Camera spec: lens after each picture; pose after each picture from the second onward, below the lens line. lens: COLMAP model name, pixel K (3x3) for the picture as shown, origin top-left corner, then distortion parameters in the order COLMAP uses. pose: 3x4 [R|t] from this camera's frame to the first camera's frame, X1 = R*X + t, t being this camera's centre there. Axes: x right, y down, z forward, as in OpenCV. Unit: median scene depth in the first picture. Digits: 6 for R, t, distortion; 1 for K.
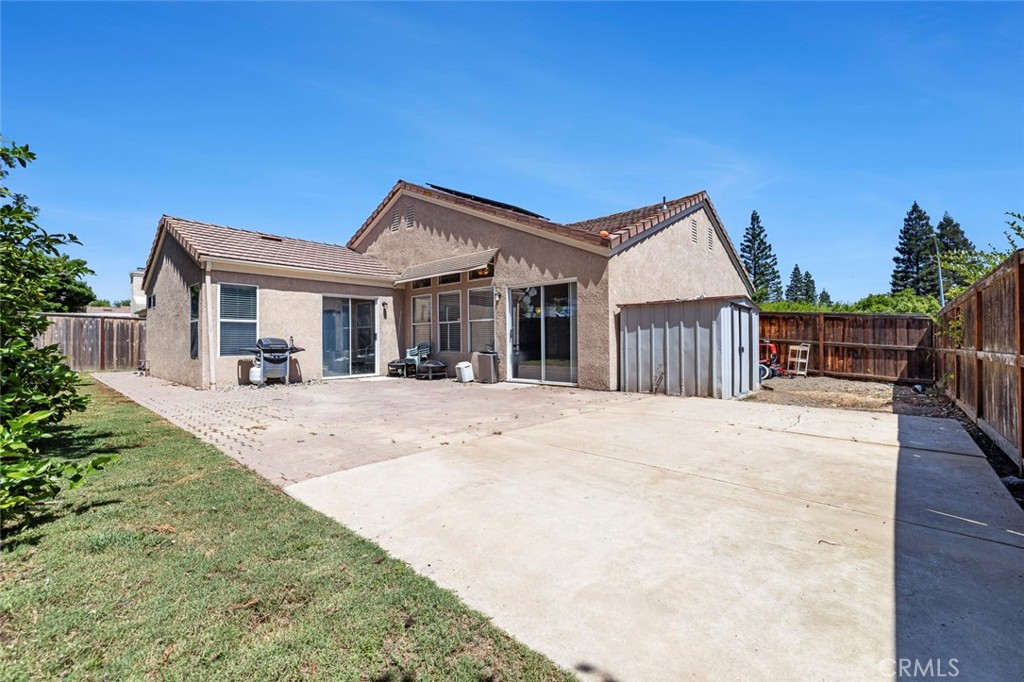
lens RADIAL K [[433.6, 0, 512.8], [0, 433.6, 339.5], [0, 0, 1]] dist [0.000150, 0.000275]
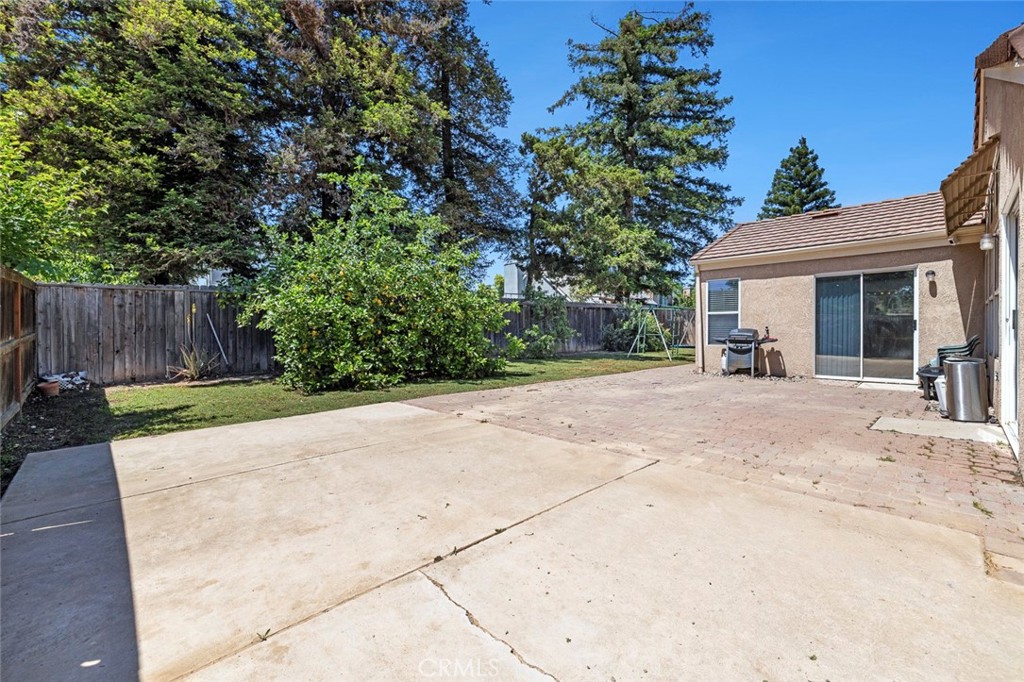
lens RADIAL K [[433.6, 0, 512.8], [0, 433.6, 339.5], [0, 0, 1]] dist [0.000150, 0.000275]
pose [[-0.076283, 0.026241, -0.996741, 1.455886], [0.010135, 0.999622, 0.025541, -0.027321], [0.997035, -0.008153, -0.076520, 1.599470]]
